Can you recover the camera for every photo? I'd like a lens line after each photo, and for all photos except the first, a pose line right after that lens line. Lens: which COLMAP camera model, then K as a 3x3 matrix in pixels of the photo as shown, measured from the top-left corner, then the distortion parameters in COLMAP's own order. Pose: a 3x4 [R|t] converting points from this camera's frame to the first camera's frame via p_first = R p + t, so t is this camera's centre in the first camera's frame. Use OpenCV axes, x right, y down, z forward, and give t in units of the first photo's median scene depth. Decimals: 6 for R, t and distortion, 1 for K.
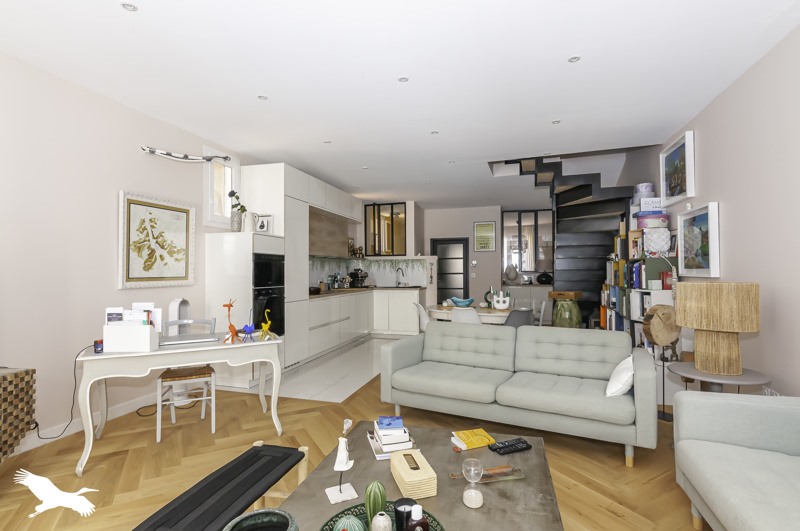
lens RADIAL K [[384.6, 0, 400.8], [0, 384.6, 264.9], [0, 0, 1]] dist [0.009496, -0.000727]
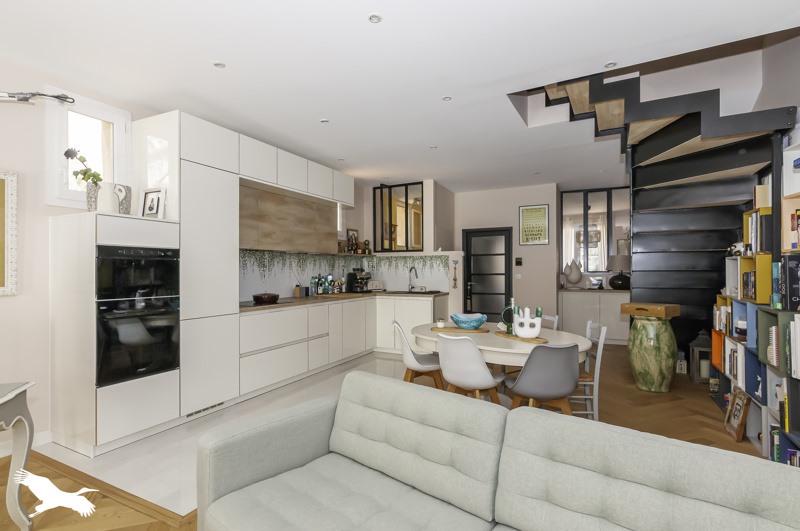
lens RADIAL K [[384.6, 0, 399.9], [0, 384.6, 267.3], [0, 0, 1]] dist [0.009496, -0.000727]
pose [[0.982799, 0.001011, -0.184677, 0.147205], [0.001102, 0.999935, 0.011336, -0.000787], [0.184676, -0.011345, 0.982734, 0.312290]]
